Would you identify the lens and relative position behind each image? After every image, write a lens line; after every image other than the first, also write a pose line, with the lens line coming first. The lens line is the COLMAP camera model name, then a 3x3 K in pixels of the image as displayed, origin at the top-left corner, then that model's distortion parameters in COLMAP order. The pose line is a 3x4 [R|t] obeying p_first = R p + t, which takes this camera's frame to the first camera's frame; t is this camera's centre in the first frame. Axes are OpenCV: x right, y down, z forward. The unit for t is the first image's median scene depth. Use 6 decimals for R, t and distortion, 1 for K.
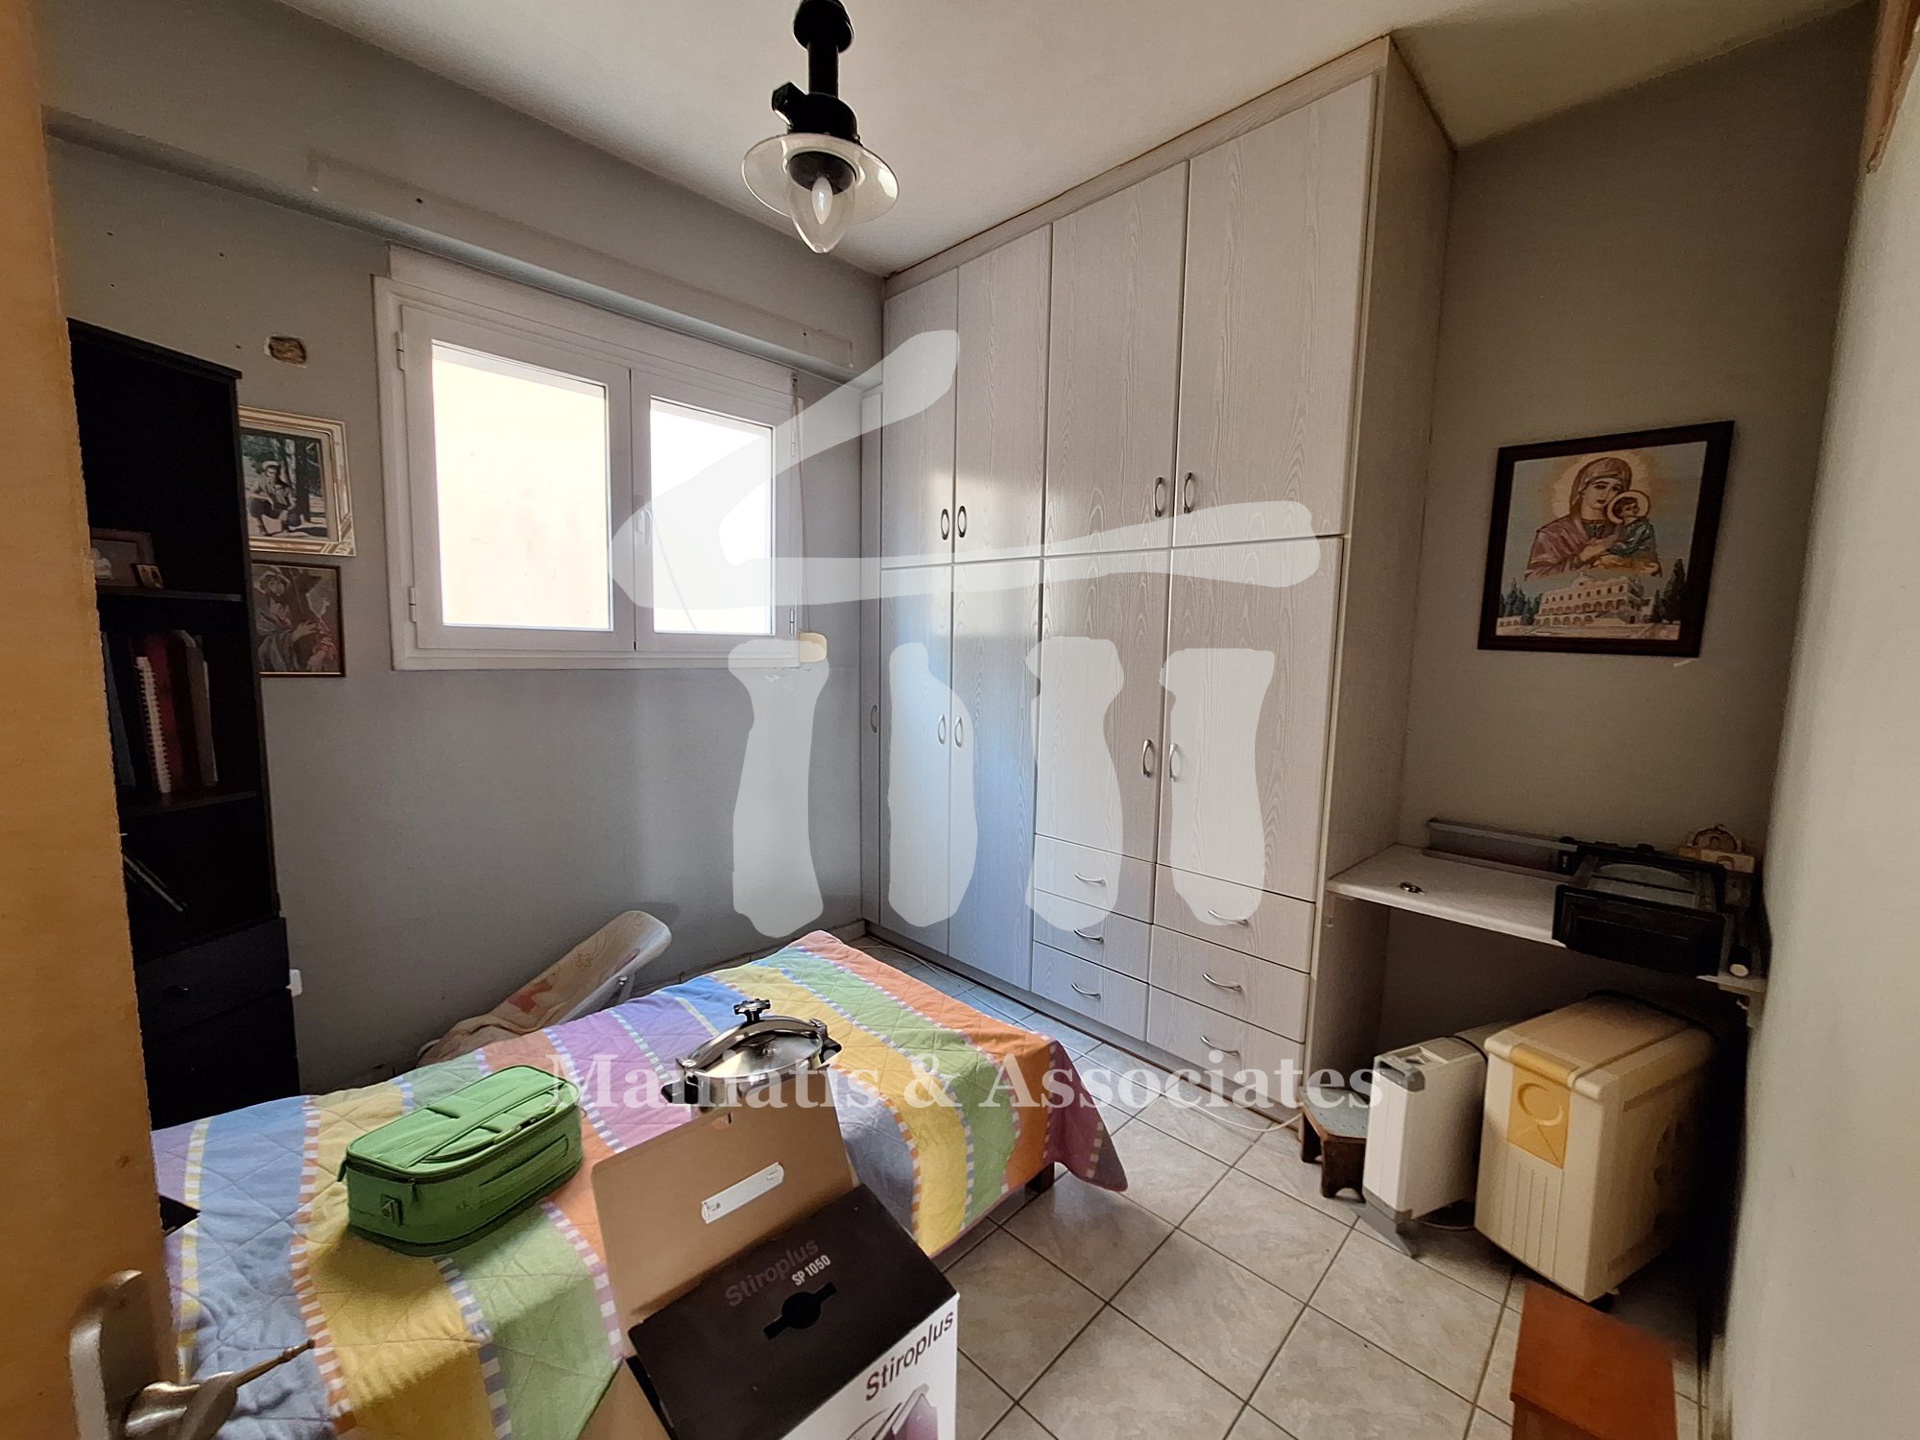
lens RADIAL K [[755.8, 0, 959.0], [0, 755.8, 727.0], [0, 0, 1]] dist [-0.009023, 0.000177]
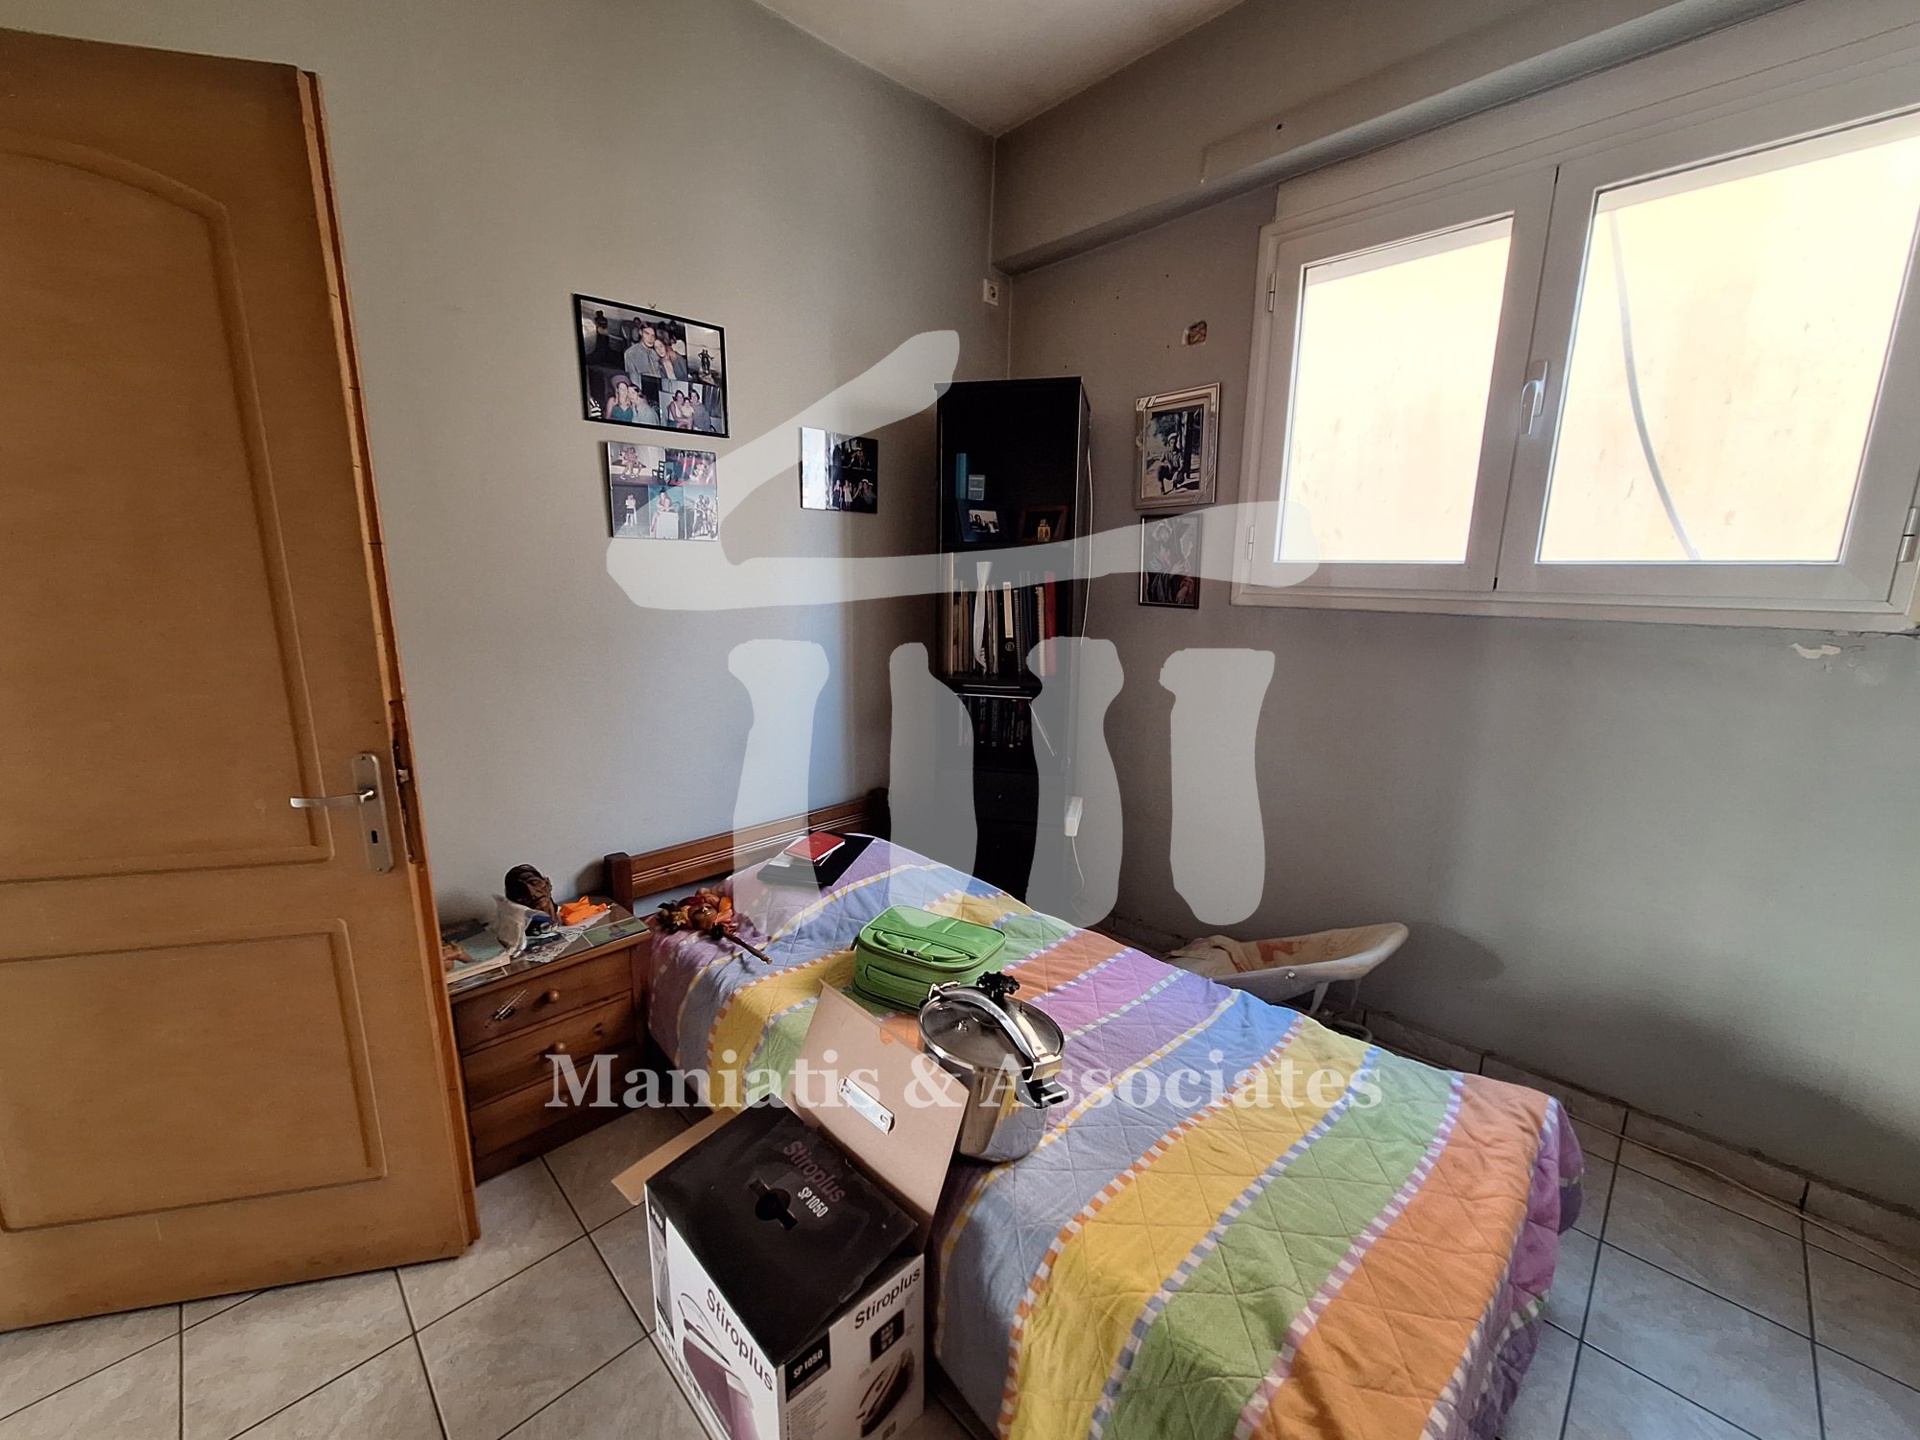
lens RADIAL K [[755.8, 0, 959.0], [0, 755.8, 727.0], [0, 0, 1]] dist [-0.009023, 0.000177]
pose [[-0.016864, 0.180193, -0.983487, 0.406434], [-0.118293, 0.976359, 0.180915, -0.058611], [0.992835, 0.119391, 0.004851, 0.676130]]
